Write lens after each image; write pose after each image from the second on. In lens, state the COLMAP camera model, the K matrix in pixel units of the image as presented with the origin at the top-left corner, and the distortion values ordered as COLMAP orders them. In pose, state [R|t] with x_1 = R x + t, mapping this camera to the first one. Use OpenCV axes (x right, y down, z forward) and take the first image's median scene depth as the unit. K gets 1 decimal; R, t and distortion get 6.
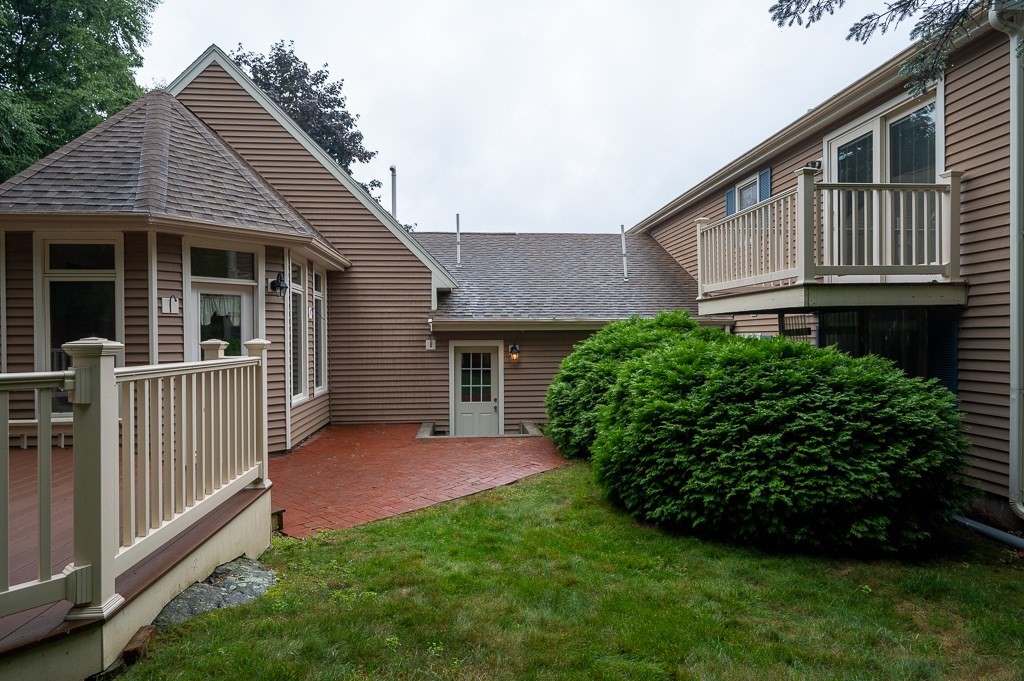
lens RADIAL K [[578.8, 0, 511.9], [0, 578.8, 337.2], [0, 0, 1]] dist [-0.001717, 0.001426]
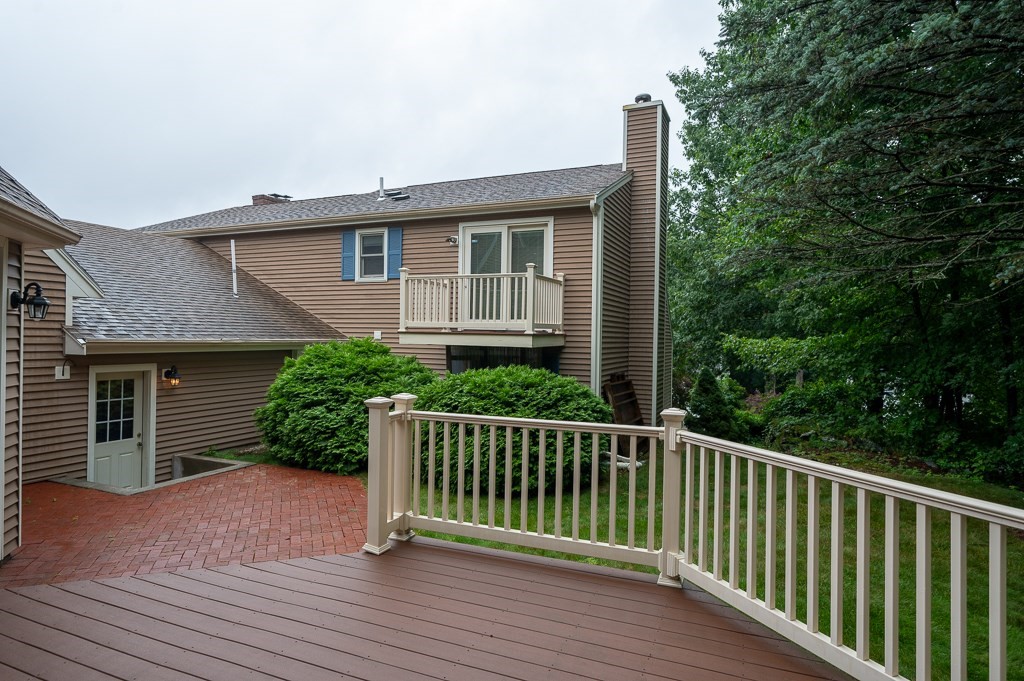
lens RADIAL K [[578.8, 0, 514.8], [0, 578.8, 340.5], [0, 0, 1]] dist [-0.001717, 0.001426]
pose [[0.476077, 0.009960, 0.879347, -0.518015], [-0.017071, 0.999852, -0.002083, -0.036446], [-0.879238, -0.014020, 0.476177, 0.134176]]
